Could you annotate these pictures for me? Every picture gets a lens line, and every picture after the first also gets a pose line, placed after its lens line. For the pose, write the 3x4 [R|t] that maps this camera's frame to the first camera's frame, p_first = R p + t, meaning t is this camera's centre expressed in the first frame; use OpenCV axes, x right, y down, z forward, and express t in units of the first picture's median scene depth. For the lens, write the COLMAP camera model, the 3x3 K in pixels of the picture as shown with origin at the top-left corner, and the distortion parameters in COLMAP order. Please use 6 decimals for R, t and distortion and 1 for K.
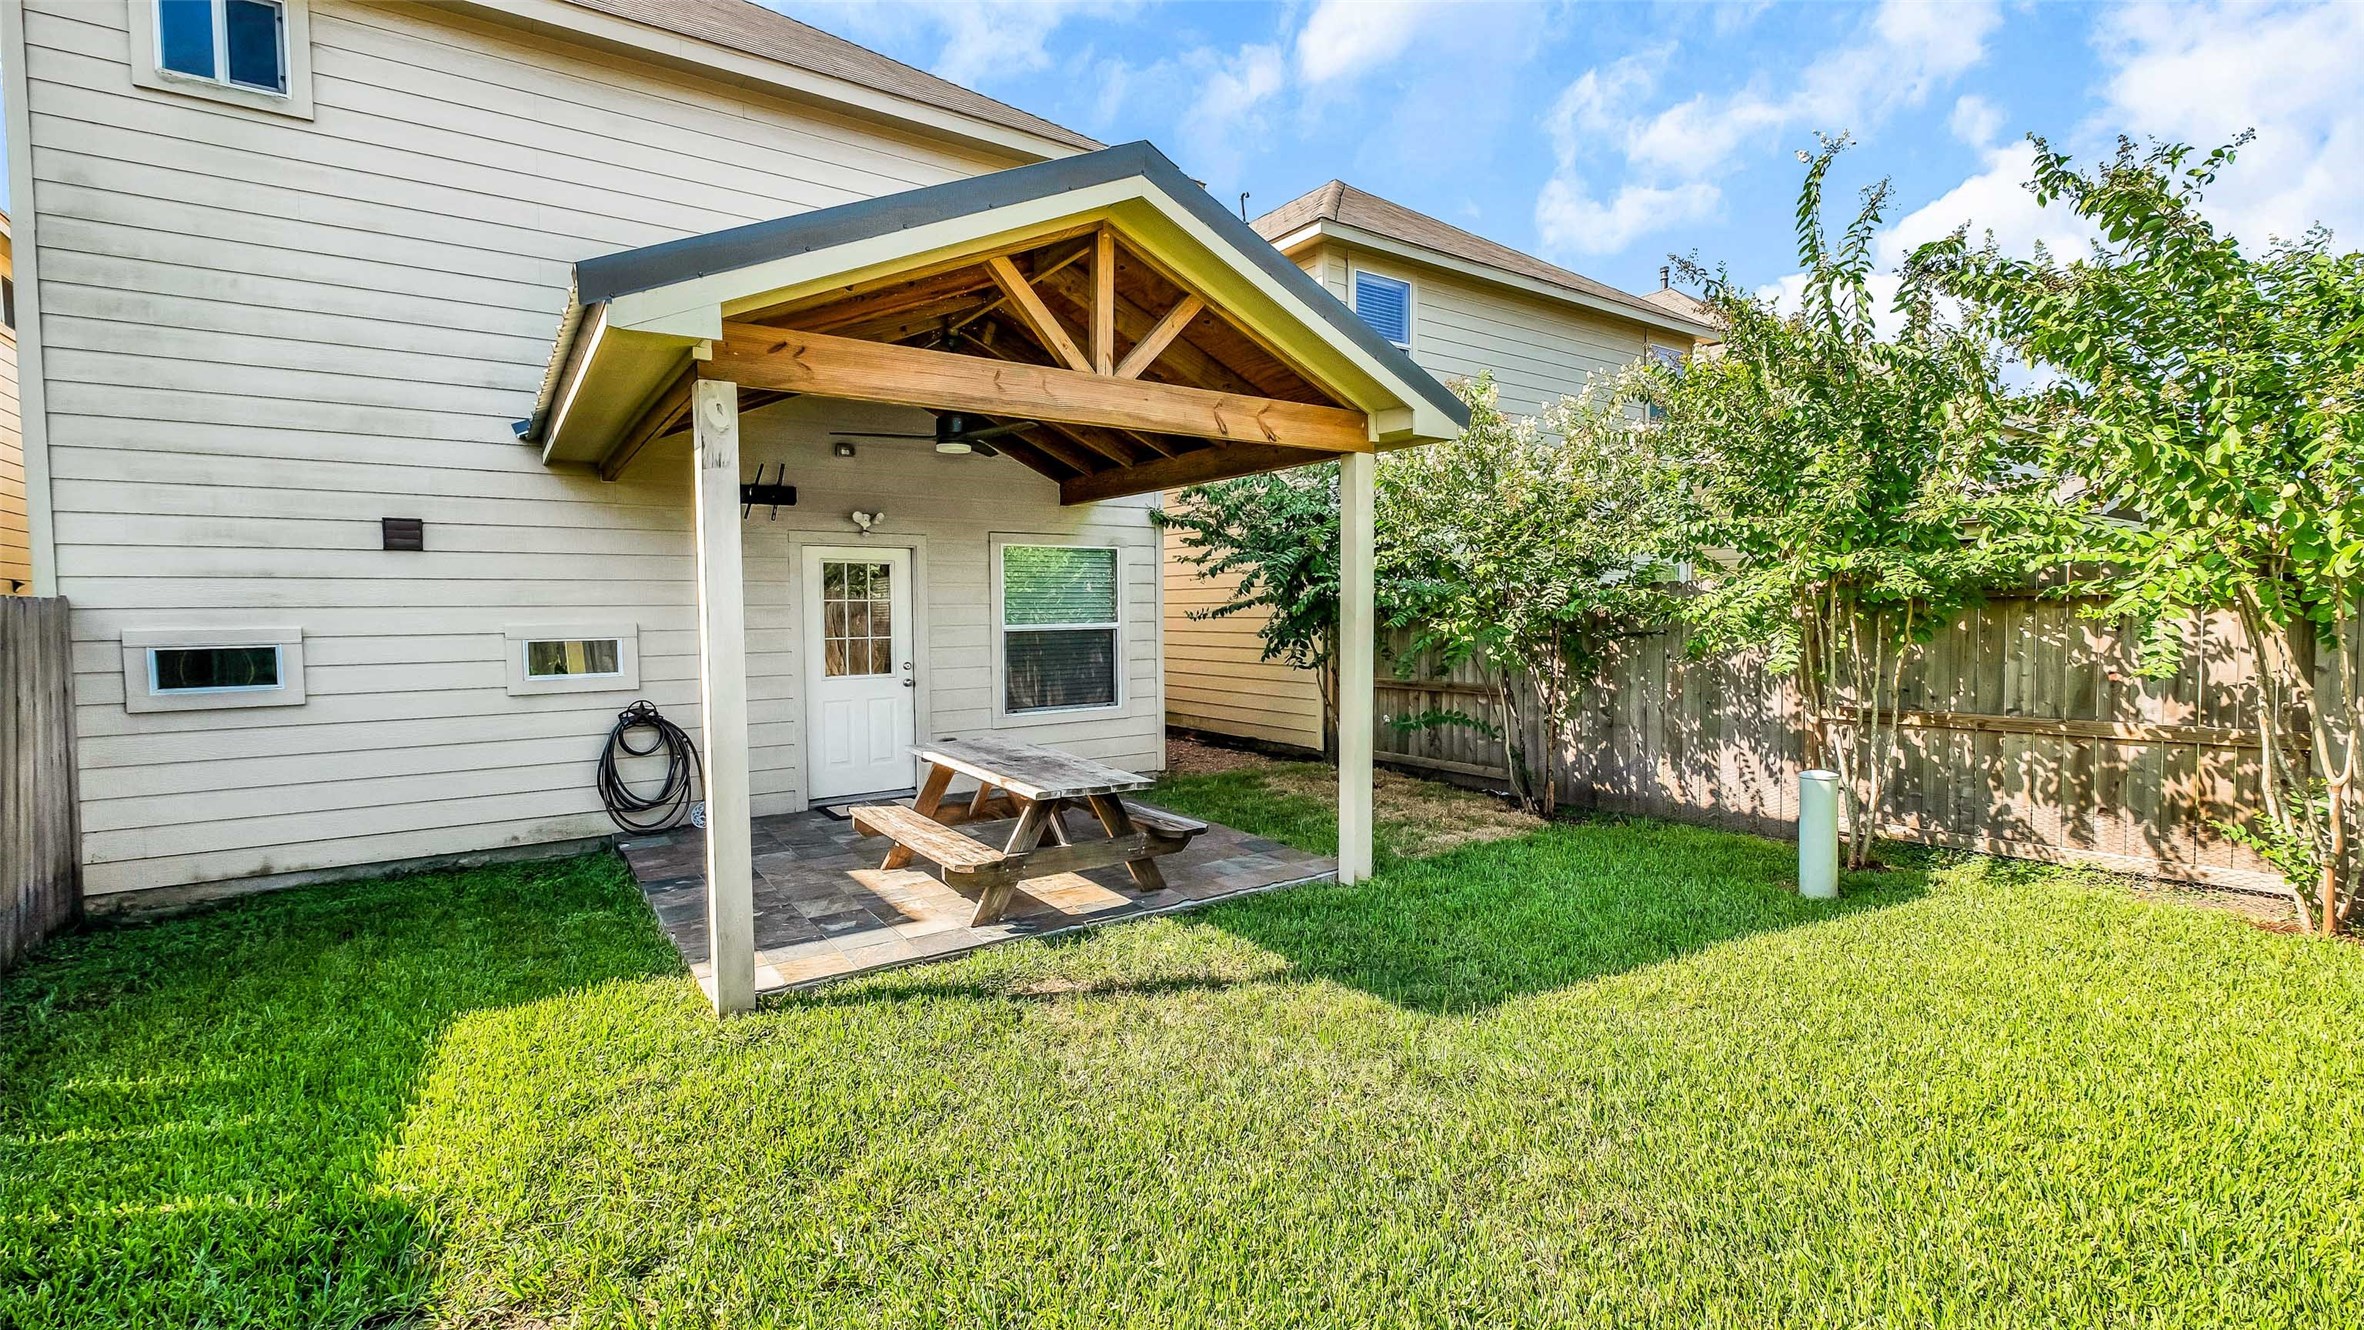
lens RADIAL K [[1028.4, 0, 1184.5], [0, 1028.4, 653.6], [0, 0, 1]] dist [-0.001369, -0.000169]
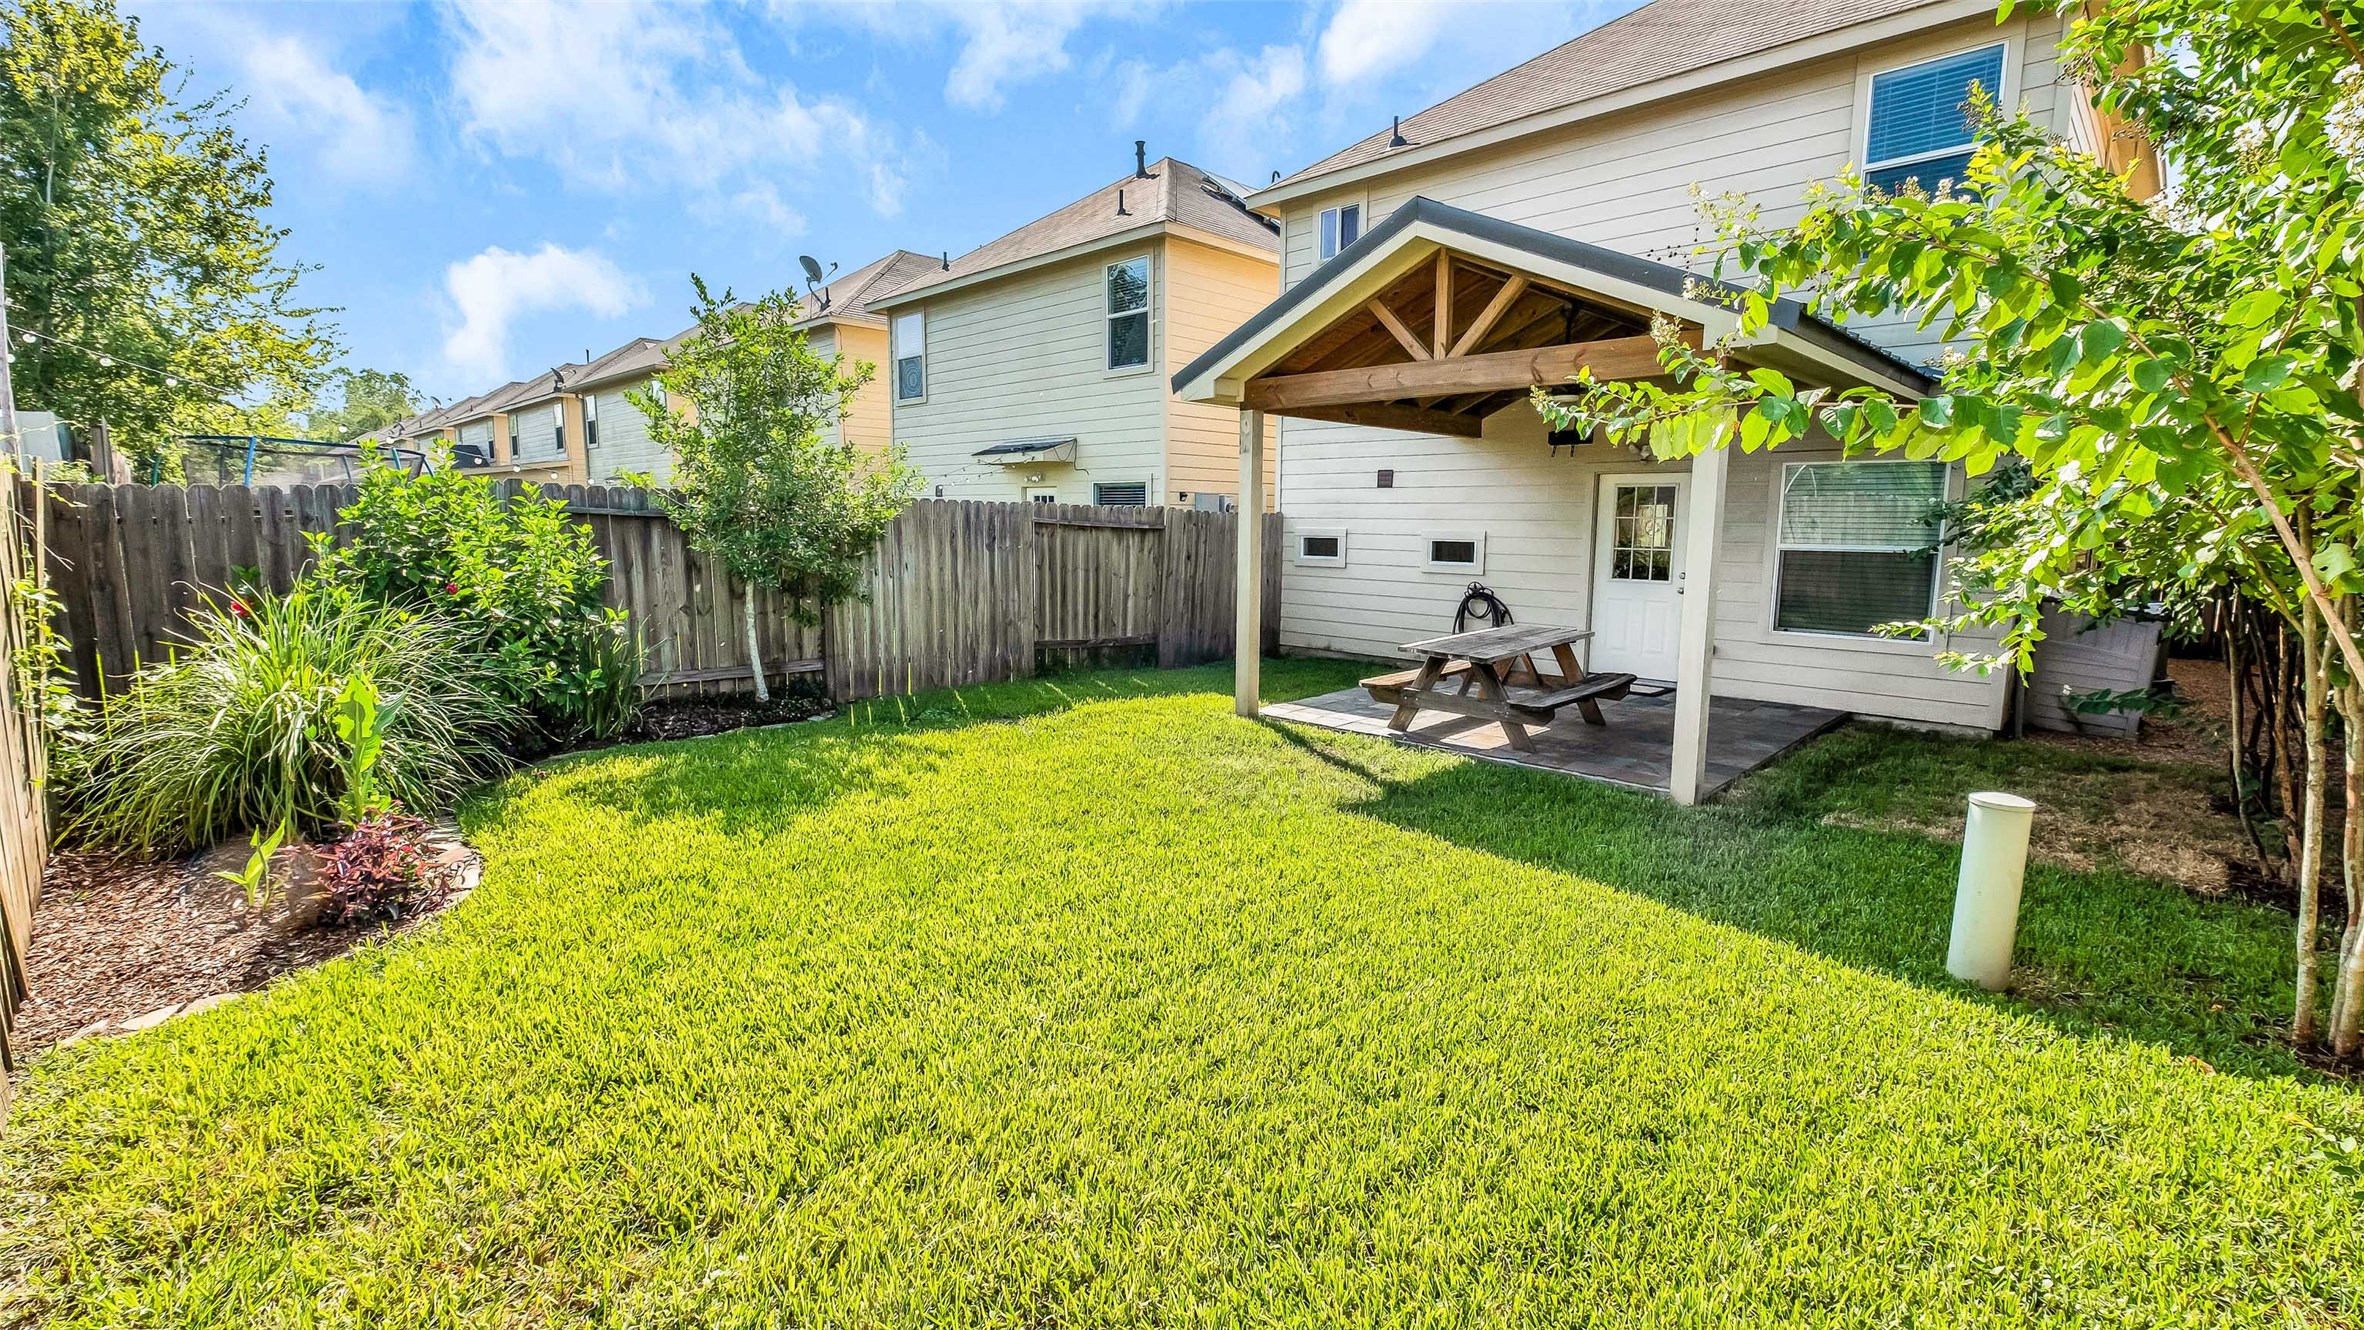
lens RADIAL K [[1028.4, 0, 1178.9], [0, 1028.4, 665.4], [0, 0, 1]] dist [-0.001369, -0.000169]
pose [[0.178726, 0.150991, -0.972244, 1.137502], [-0.056914, 0.988087, 0.142989, -0.032295], [0.982251, 0.029779, 0.185190, 0.350460]]
